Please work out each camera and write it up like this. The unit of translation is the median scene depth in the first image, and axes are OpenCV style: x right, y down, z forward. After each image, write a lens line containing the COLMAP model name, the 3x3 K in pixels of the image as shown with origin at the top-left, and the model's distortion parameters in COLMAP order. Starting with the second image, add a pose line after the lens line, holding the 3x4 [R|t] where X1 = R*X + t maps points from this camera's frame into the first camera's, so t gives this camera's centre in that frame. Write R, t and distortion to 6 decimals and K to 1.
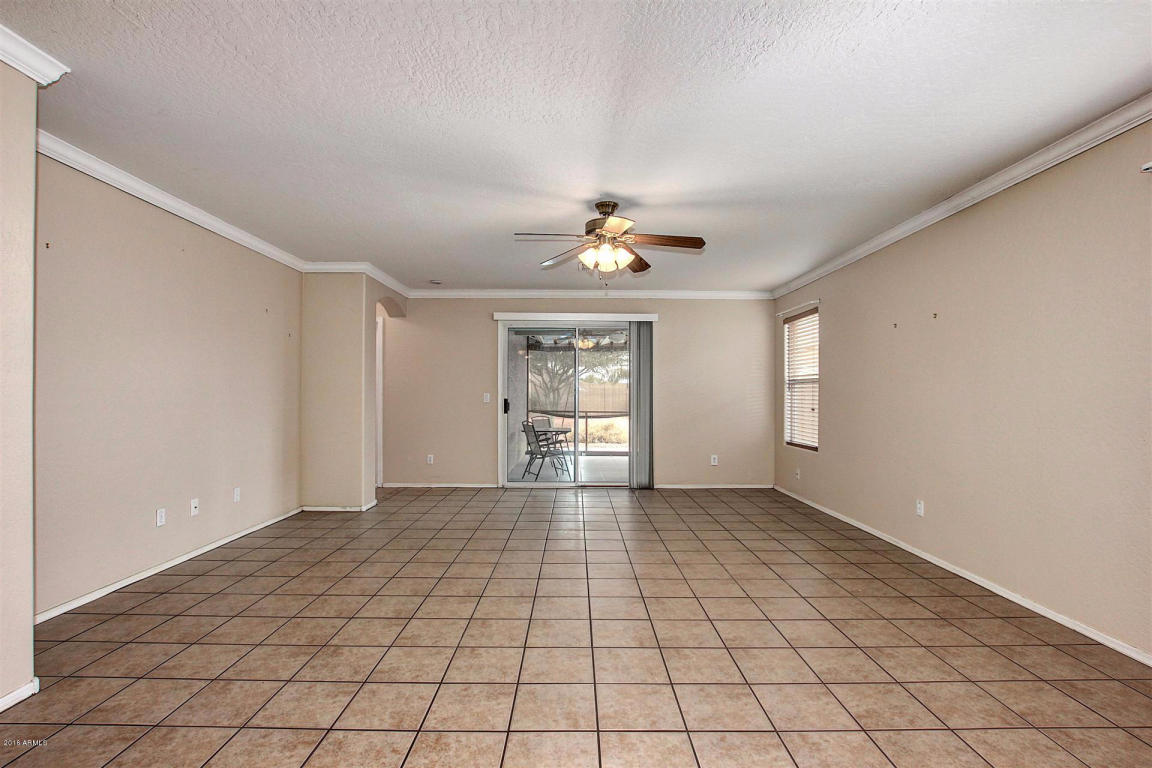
lens RADIAL K [[534.9, 0, 578.2], [0, 534.9, 391.7], [0, 0, 1]] dist [-0.030797, 0.006062]
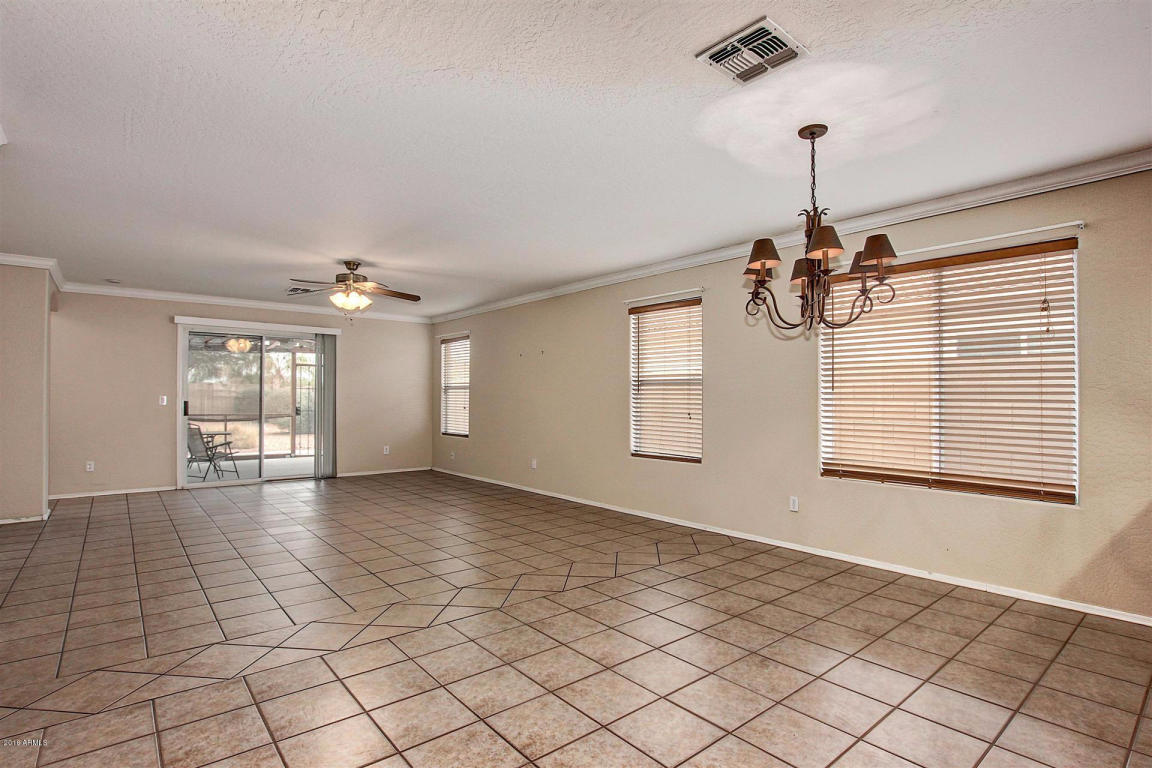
lens RADIAL K [[551.6, 0, 574.8], [0, 551.6, 392.4], [0, 0, 1]] dist [-0.033386, 0.005846]
pose [[0.773258, 0.005278, 0.634070, -0.238456], [-0.003966, 0.999986, -0.003487, -0.003407], [-0.634079, 0.000181, 0.773268, -0.289235]]
